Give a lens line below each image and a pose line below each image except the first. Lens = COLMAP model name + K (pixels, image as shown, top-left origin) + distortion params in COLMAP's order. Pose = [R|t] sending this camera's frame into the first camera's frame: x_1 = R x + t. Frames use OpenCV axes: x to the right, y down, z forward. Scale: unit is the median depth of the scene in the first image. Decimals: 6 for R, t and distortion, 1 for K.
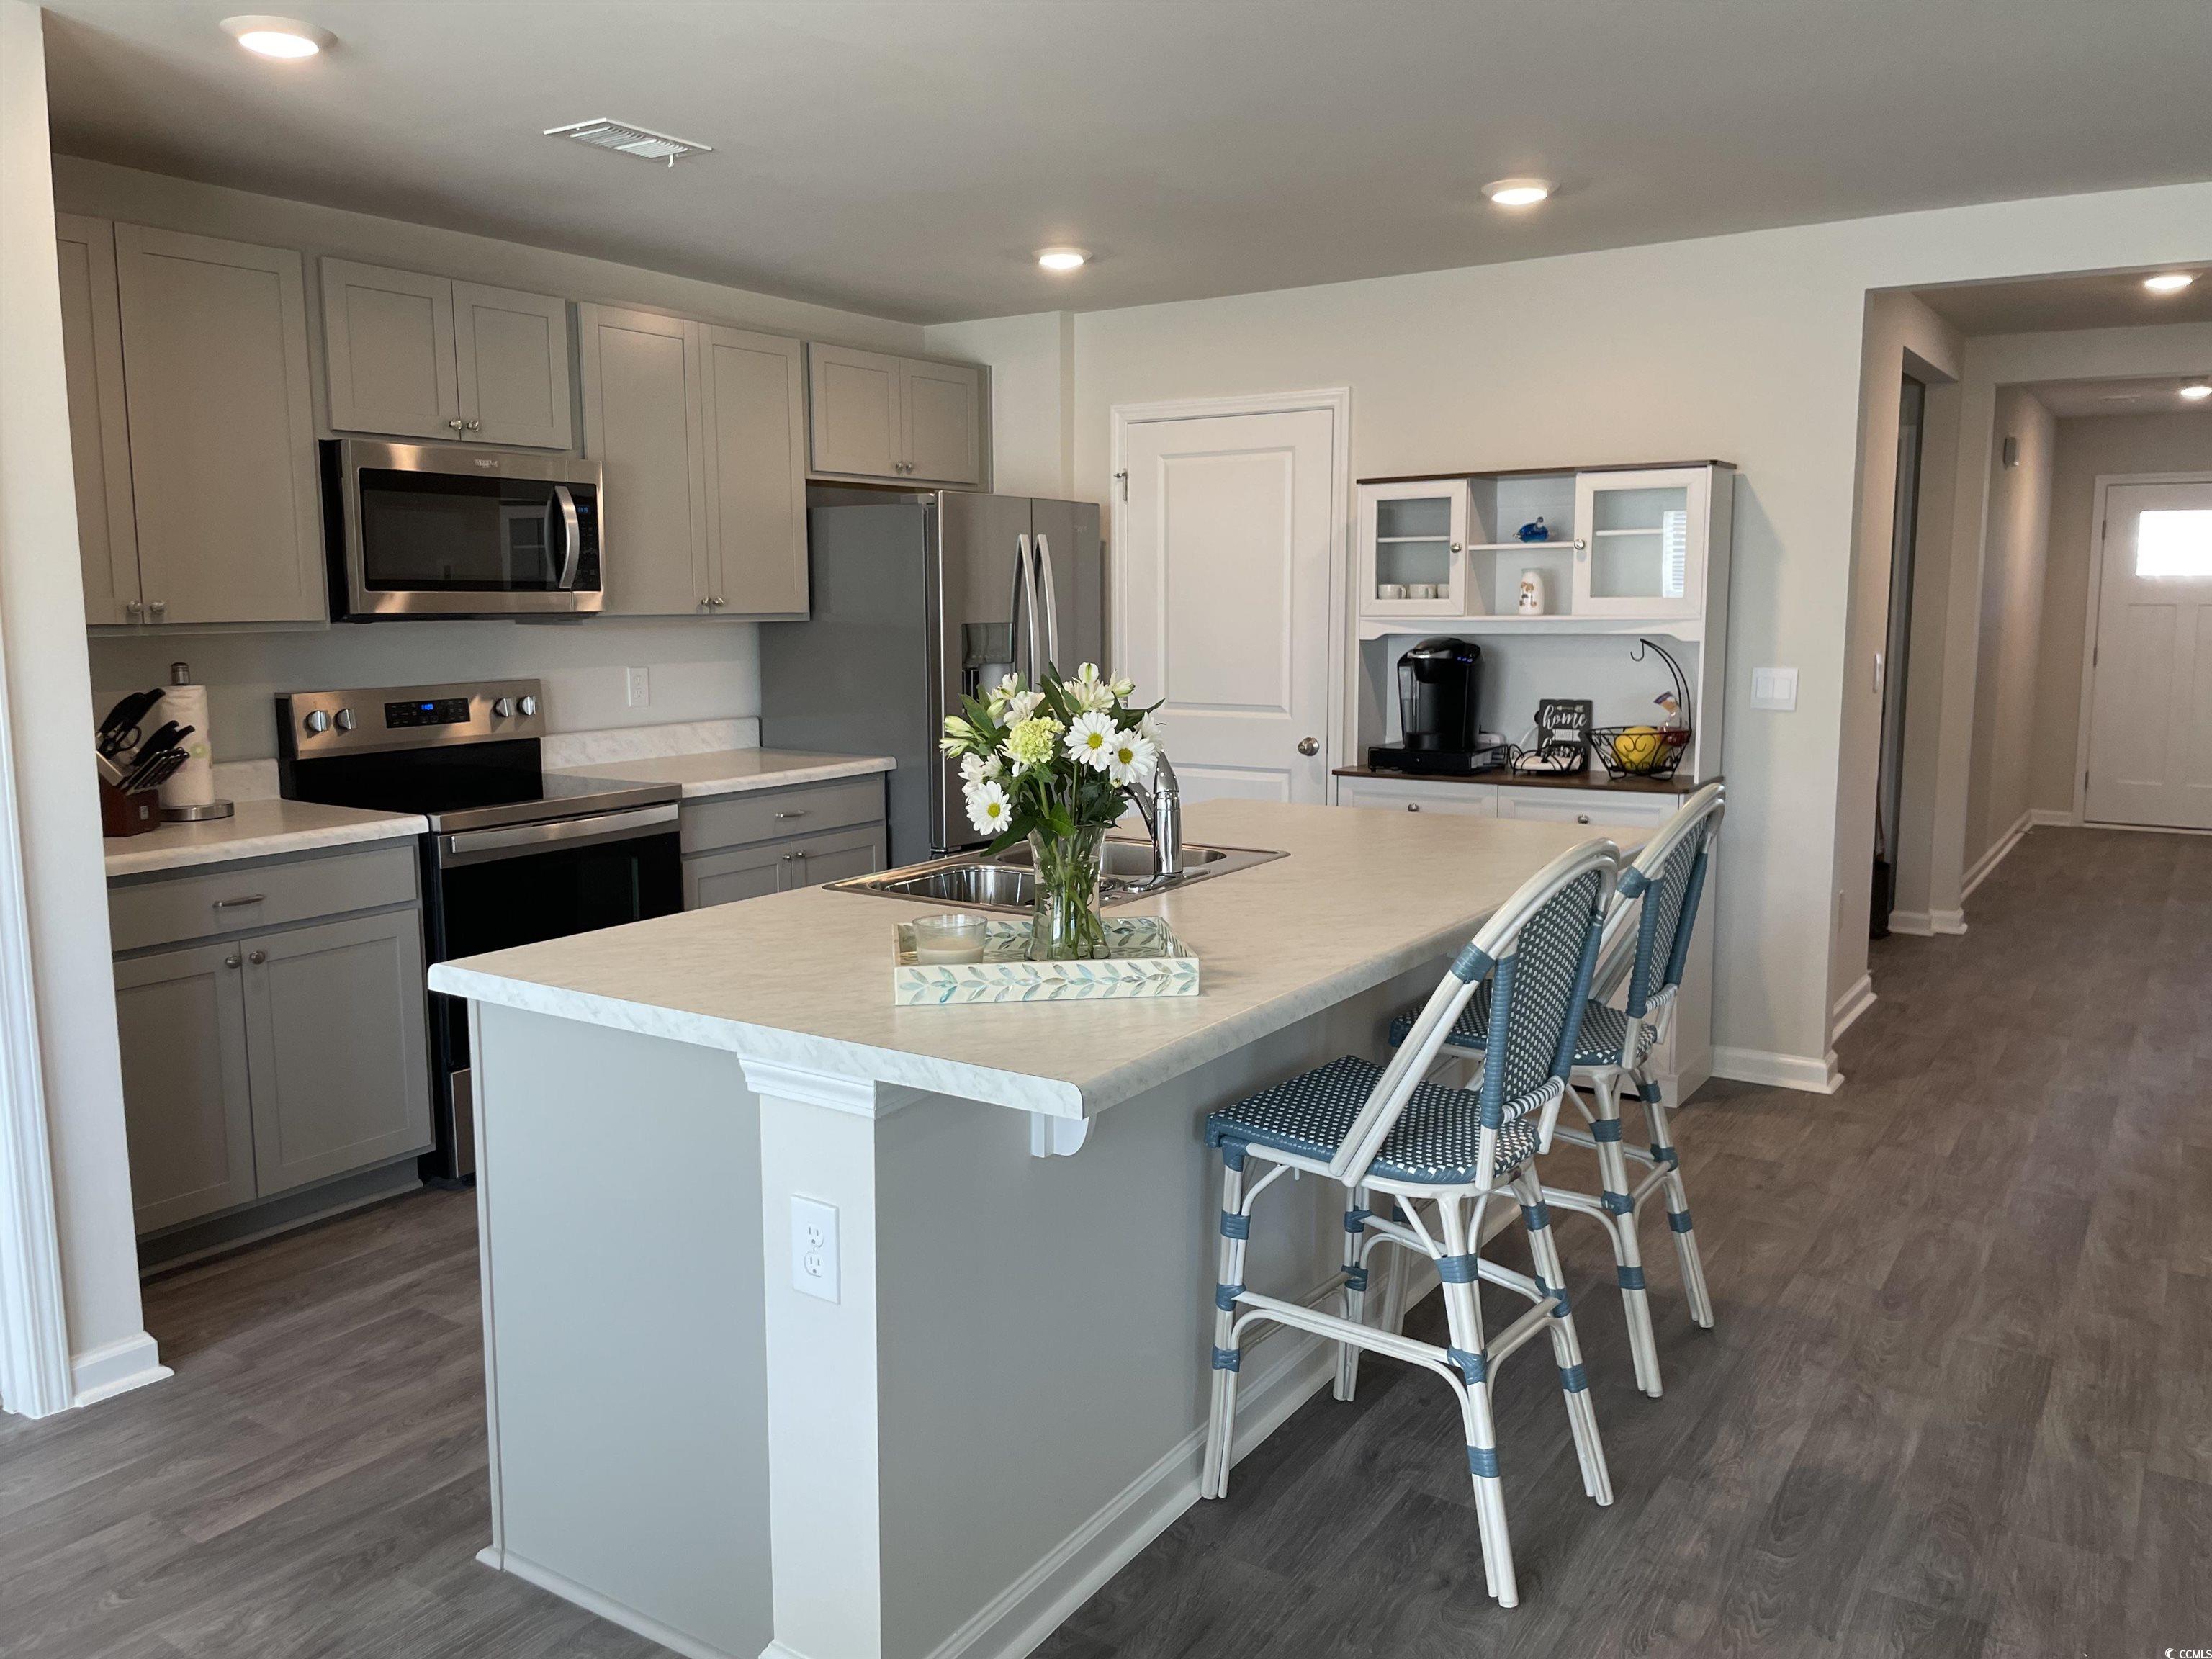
lens RADIAL K [[1688.7, 0, 1084.0], [0, 1688.7, 817.5], [0, 0, 1]] dist [0.092930, -0.129649]
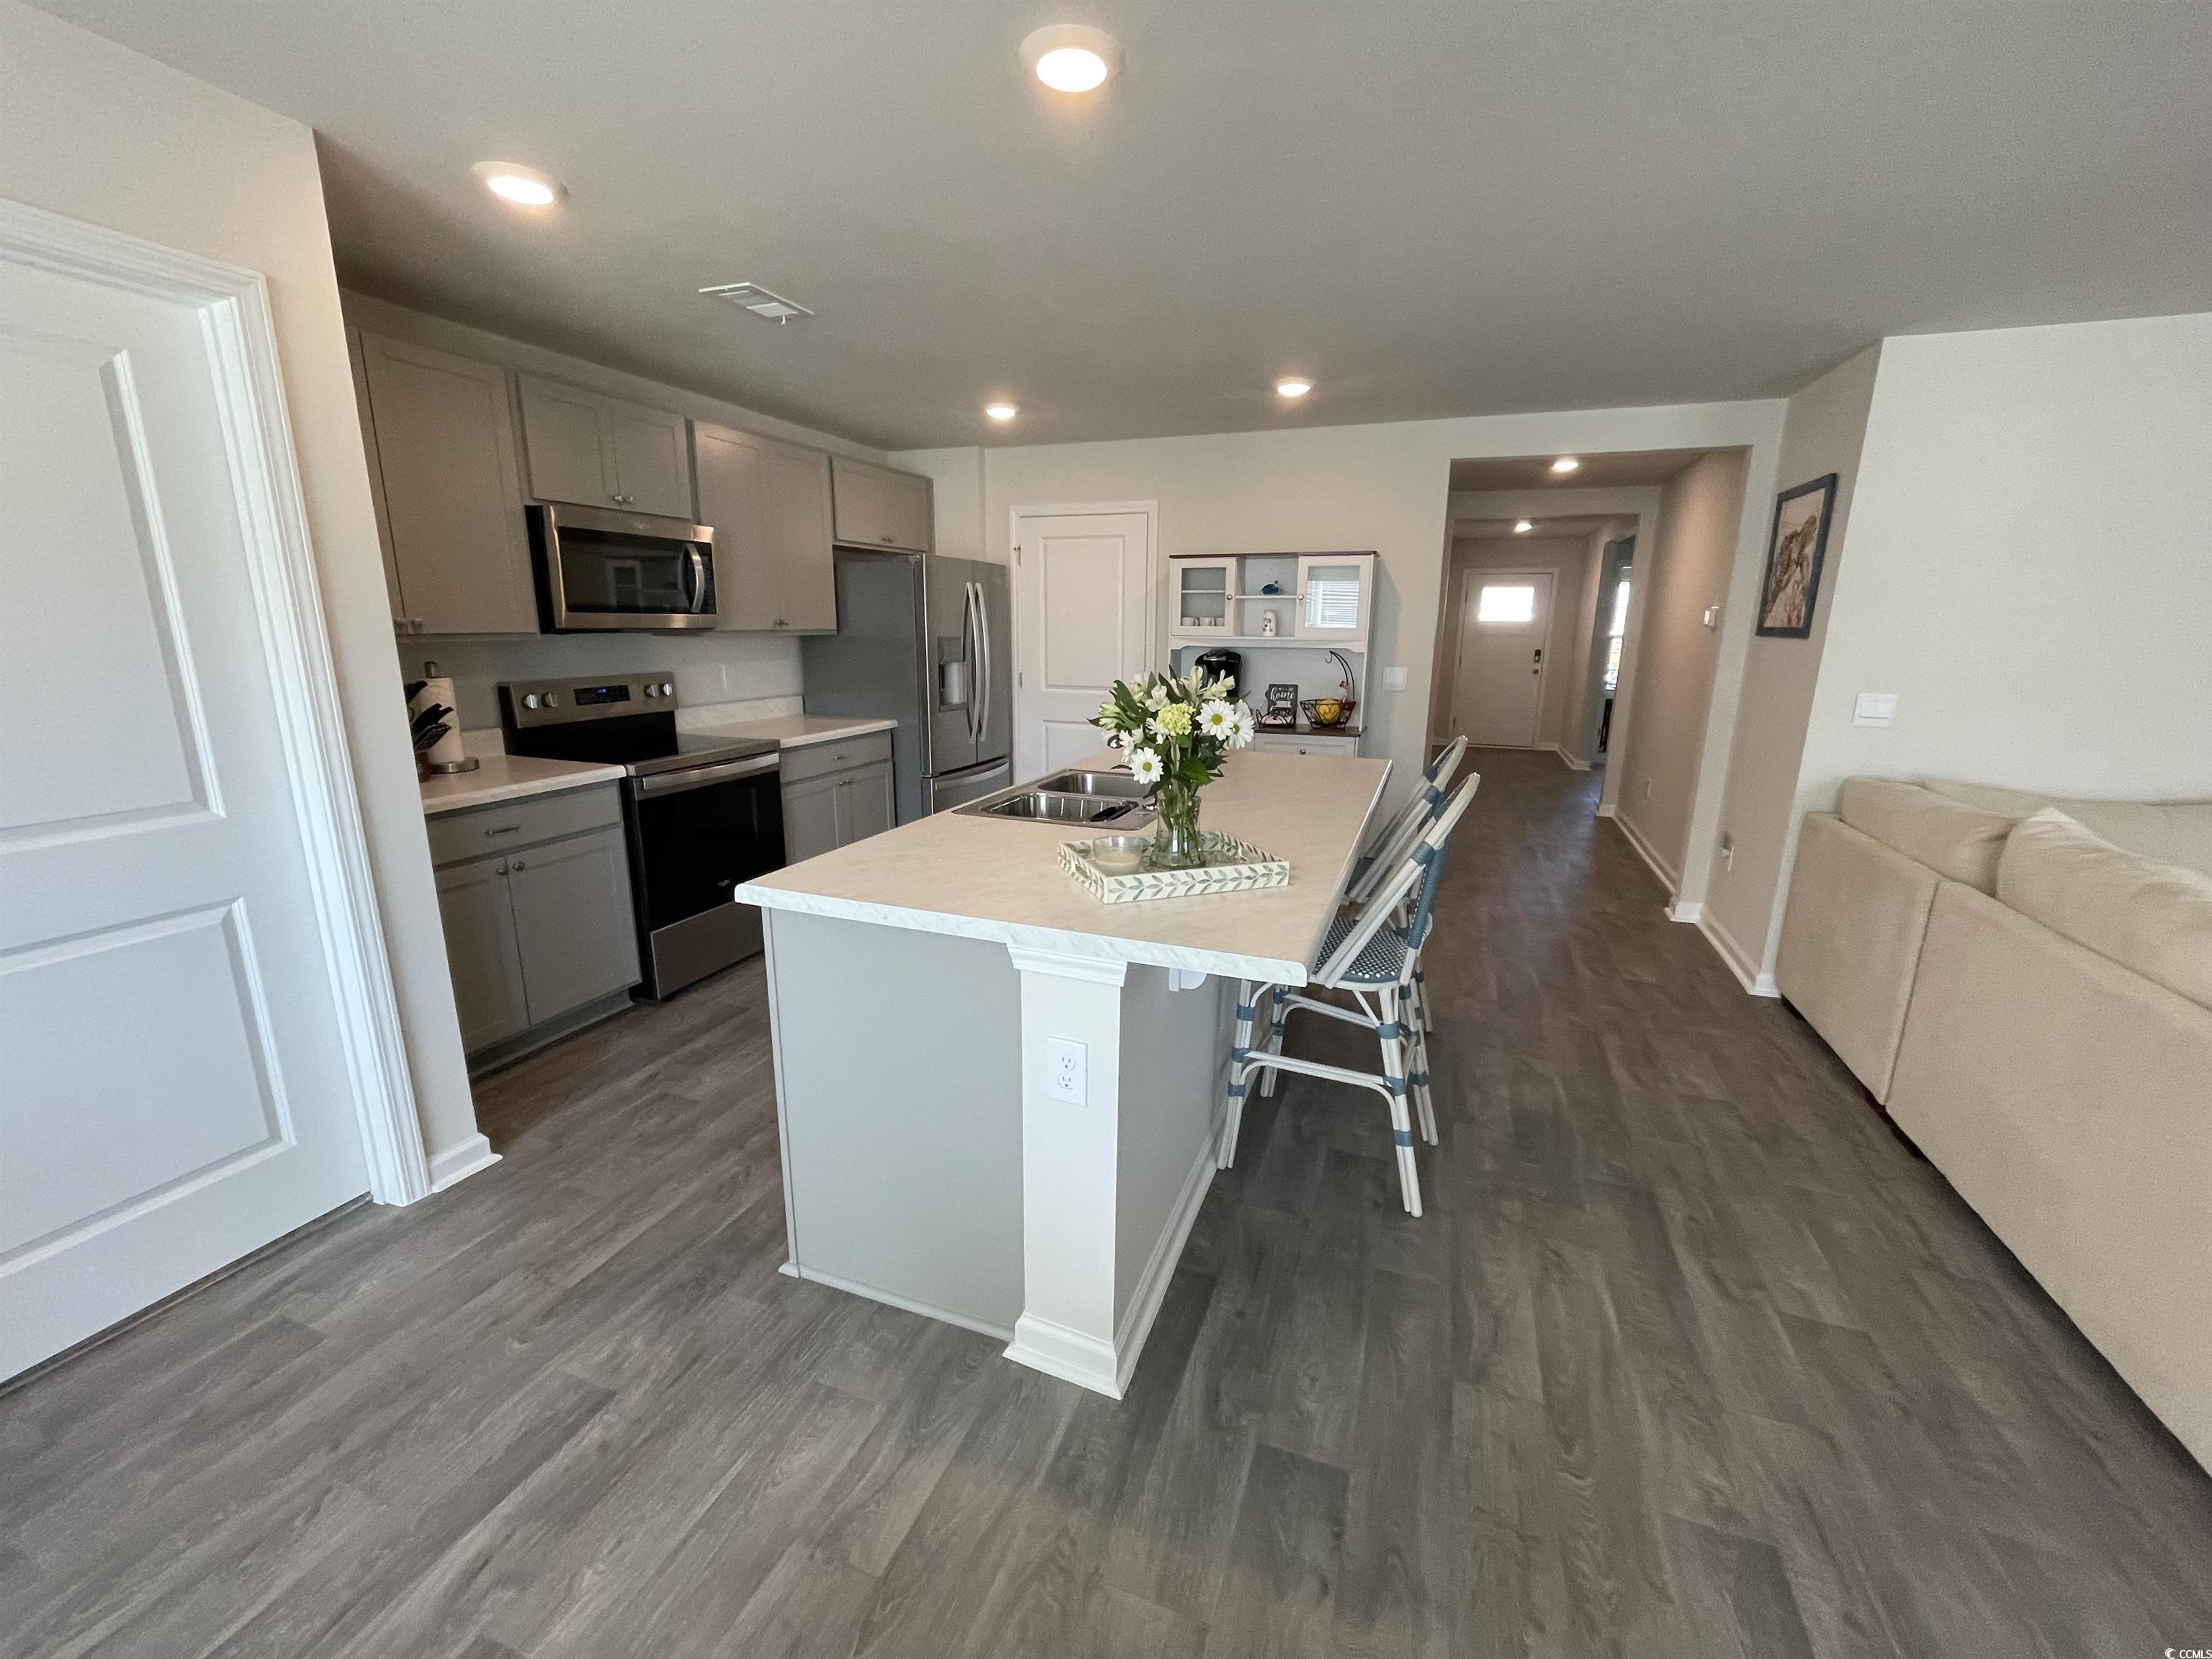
lens RADIAL K [[895.3, 0, 1106.0], [0, 895.3, 829.5], [0, 0, 1]] dist [-0.002106, -0.000657]
pose [[0.973257, -0.037743, 0.226595, -0.162407], [0.015665, 0.995019, 0.098451, -0.016650], [-0.229182, -0.092269, 0.969001, 0.145209]]
